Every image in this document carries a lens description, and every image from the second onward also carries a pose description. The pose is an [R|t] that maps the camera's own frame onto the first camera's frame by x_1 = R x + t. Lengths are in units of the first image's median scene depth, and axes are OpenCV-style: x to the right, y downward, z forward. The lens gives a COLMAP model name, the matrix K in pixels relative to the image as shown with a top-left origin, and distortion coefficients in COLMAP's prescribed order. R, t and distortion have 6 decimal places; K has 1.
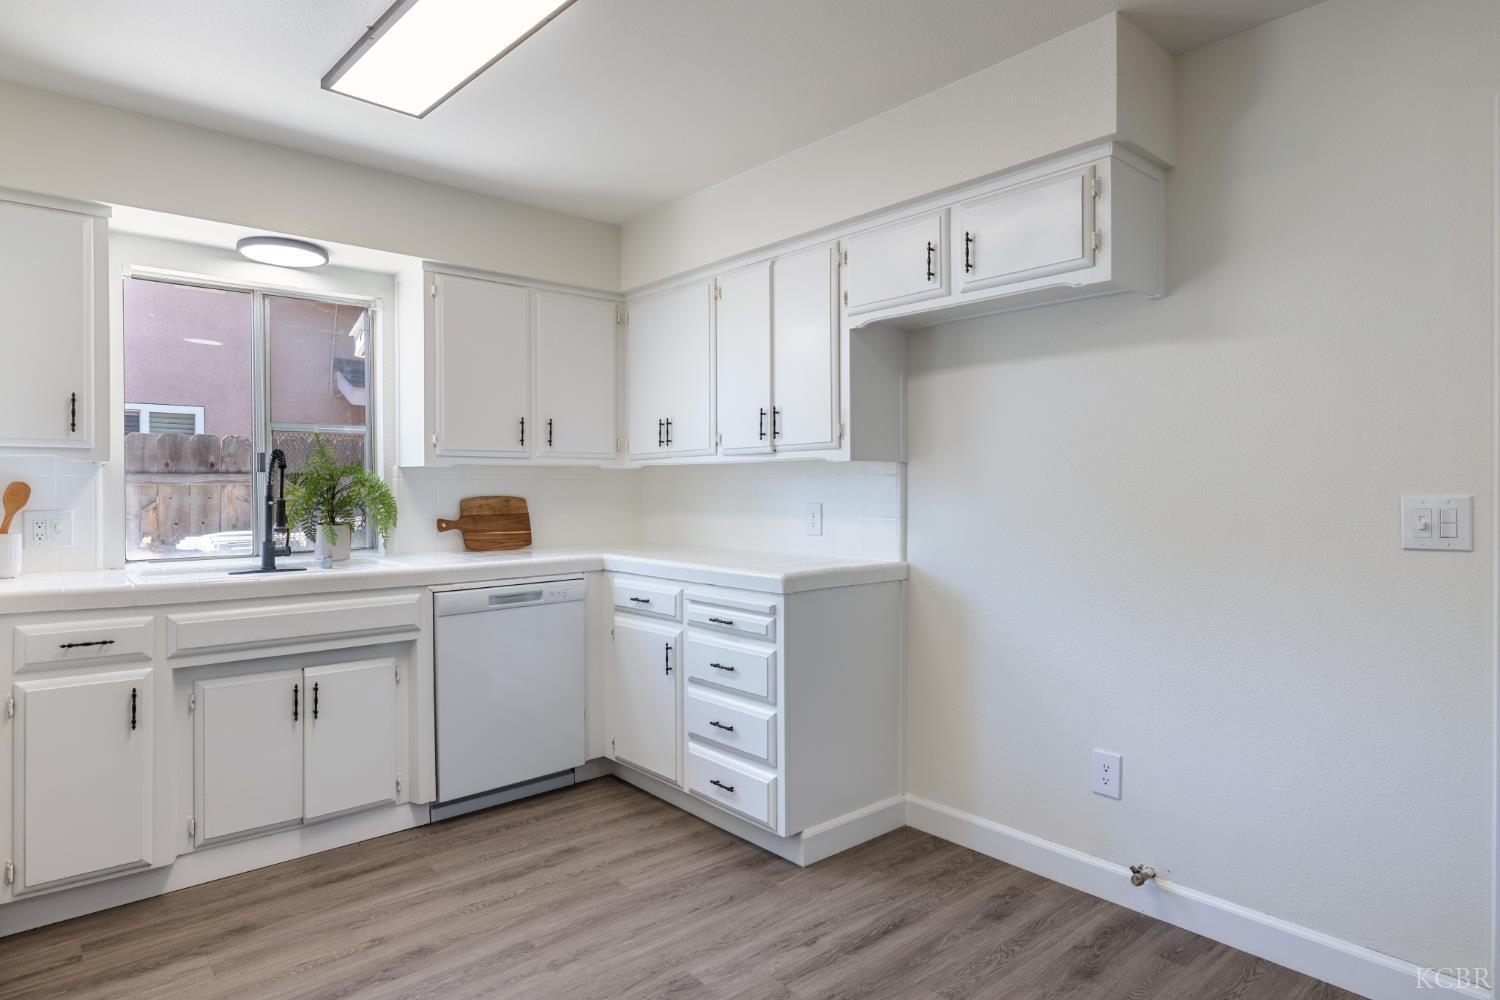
lens RADIAL K [[849.0, 0, 751.4], [0, 849.0, 493.3], [0, 0, 1]] dist [0.005173, 0.000281]
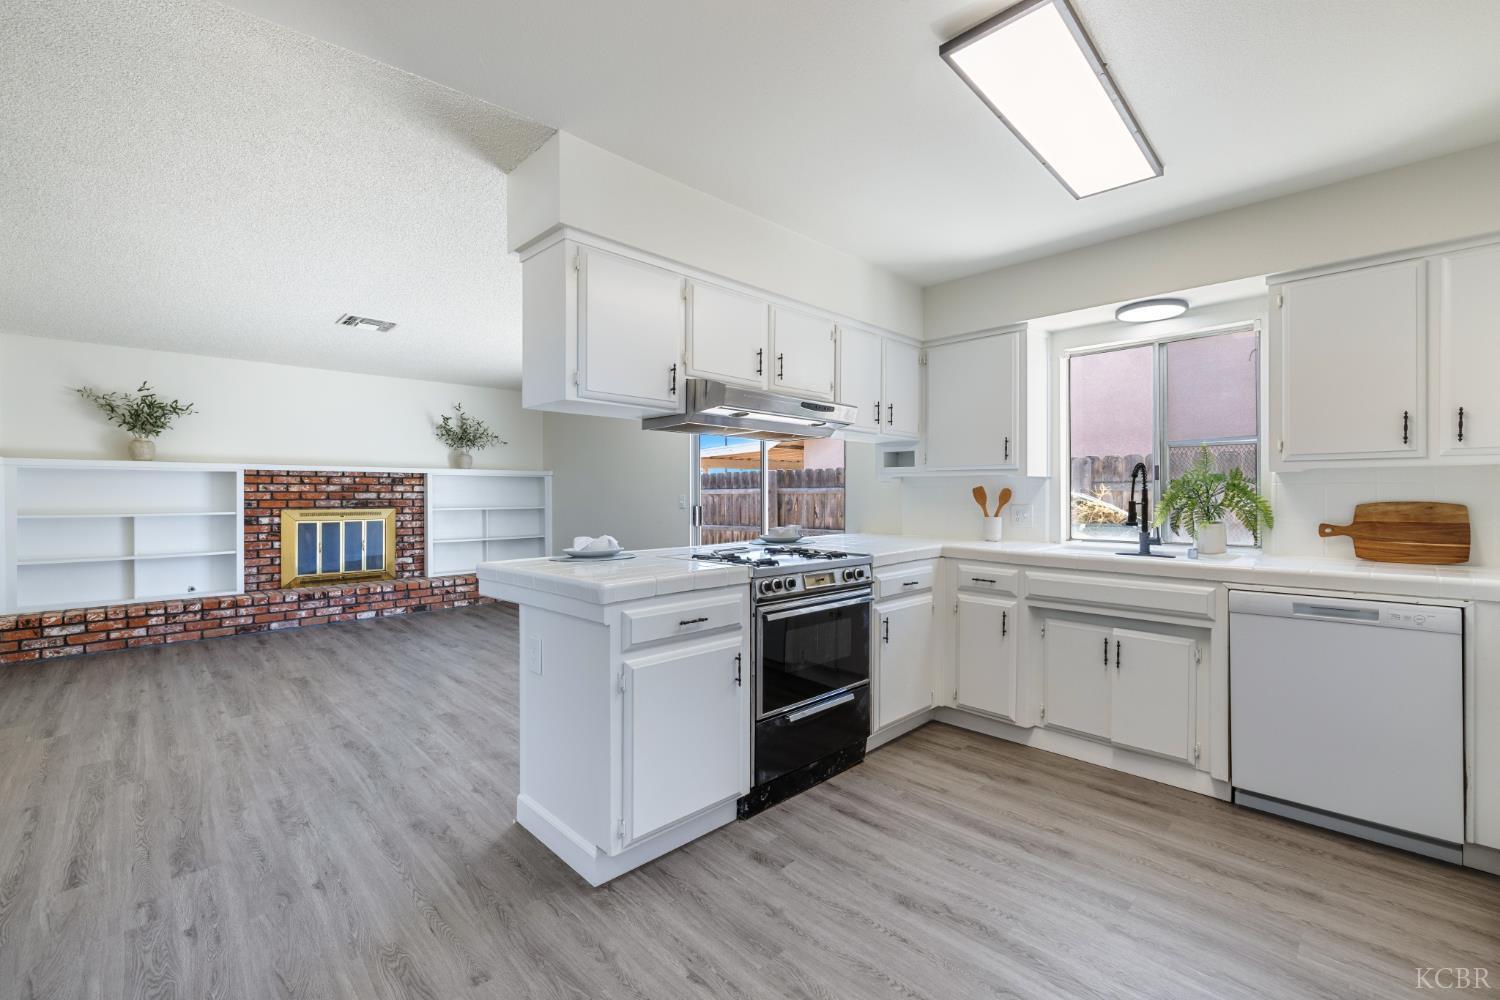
lens RADIAL K [[640.1, 0, 750.6], [0, 640.1, 495.2], [0, 0, 1]] dist [0.012531, -0.002408]
pose [[0.063731, 0.007365, -0.997940, 0.436757], [-0.007414, 0.999949, 0.006906, -0.004143], [0.997940, 0.006958, 0.063783, 0.366428]]
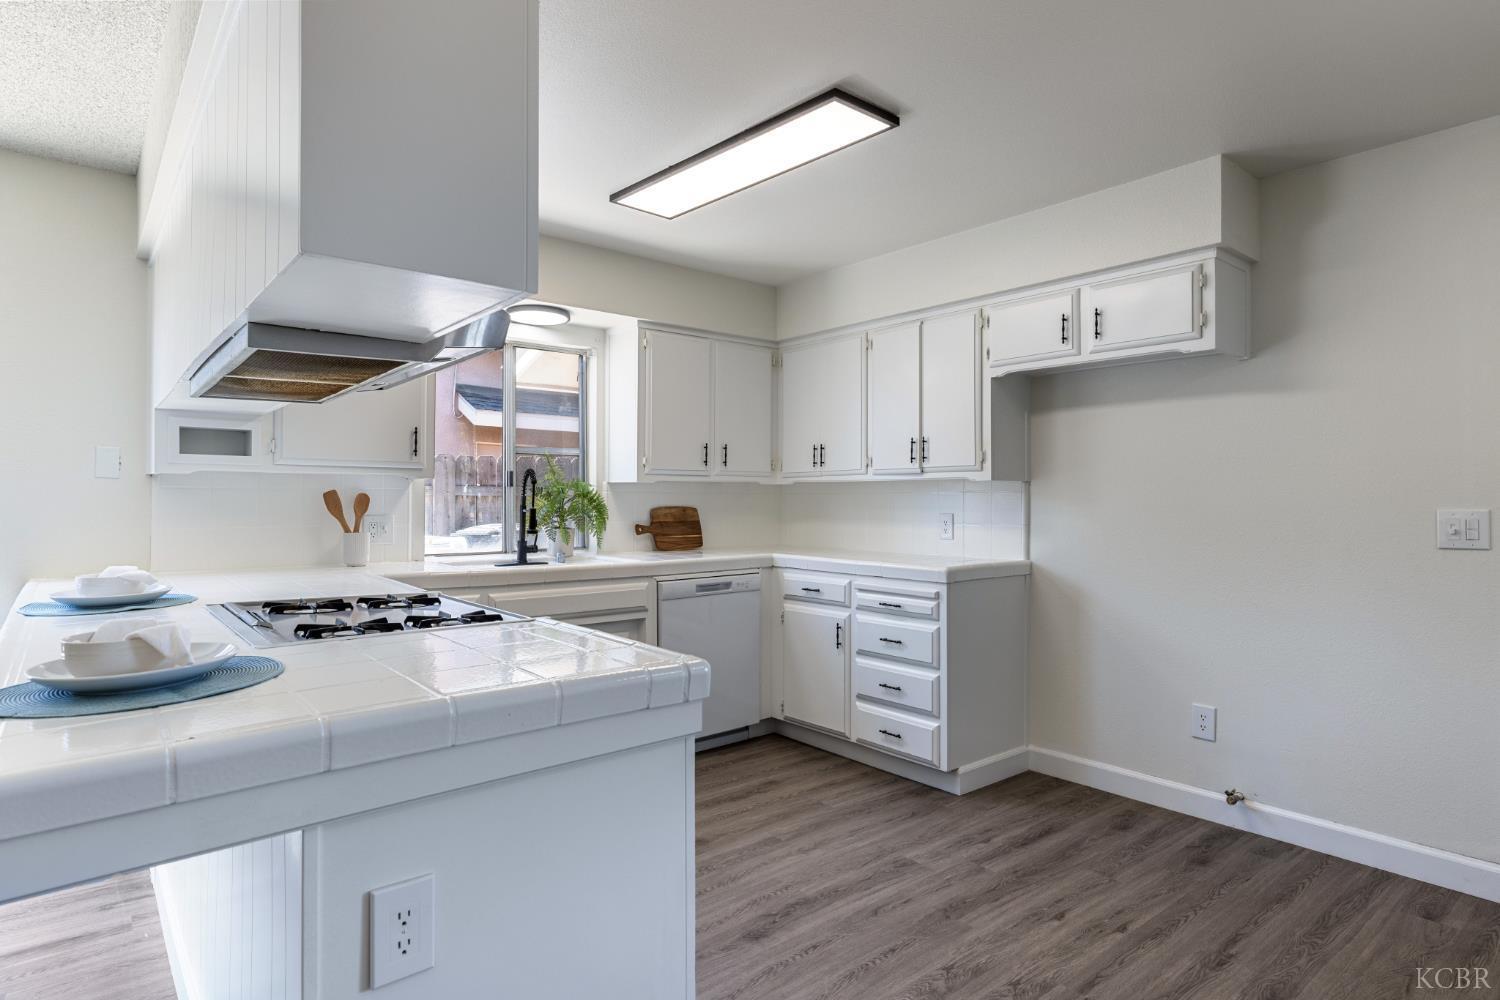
lens RADIAL K [[823.2, 0, 750.6], [0, 823.2, 493.7], [0, 0, 1]] dist [0.004222, 0.001602]
pose [[0.999710, 0.005418, -0.023451, -0.221900], [-0.005748, 0.999885, -0.014000, 0.001460], [0.023372, 0.014131, 0.999627, -0.254224]]
